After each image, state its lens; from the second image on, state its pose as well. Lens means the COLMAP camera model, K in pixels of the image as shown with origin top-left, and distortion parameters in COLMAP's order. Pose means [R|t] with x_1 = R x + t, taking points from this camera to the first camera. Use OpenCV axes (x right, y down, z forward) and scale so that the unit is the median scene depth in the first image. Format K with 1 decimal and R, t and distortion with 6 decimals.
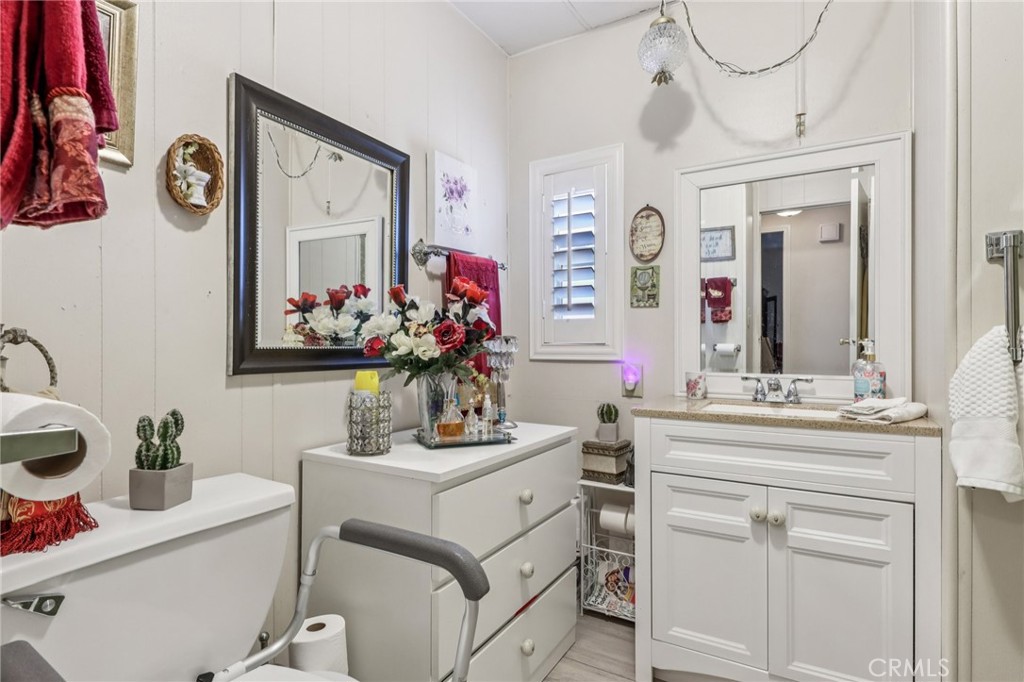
lens RADIAL K [[521.7, 0, 512.0], [0, 521.7, 341.0], [0, 0, 1]] dist [0.001269, -0.001456]
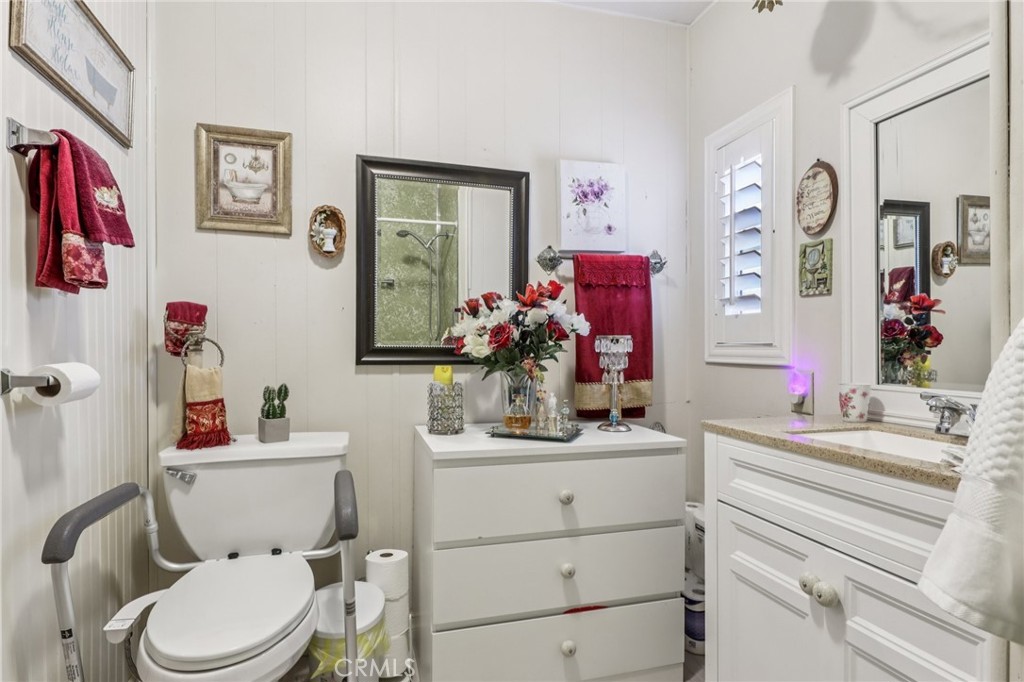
lens RADIAL K [[525.6, 0, 490.3], [0, 525.6, 343.3], [0, 0, 1]] dist [0.000540, -0.001282]
pose [[0.722921, -0.000409, -0.690930, 0.479825], [0.000710, 1.000000, 0.000150, 0.003891], [0.690930, -0.000599, 0.722921, 0.134647]]
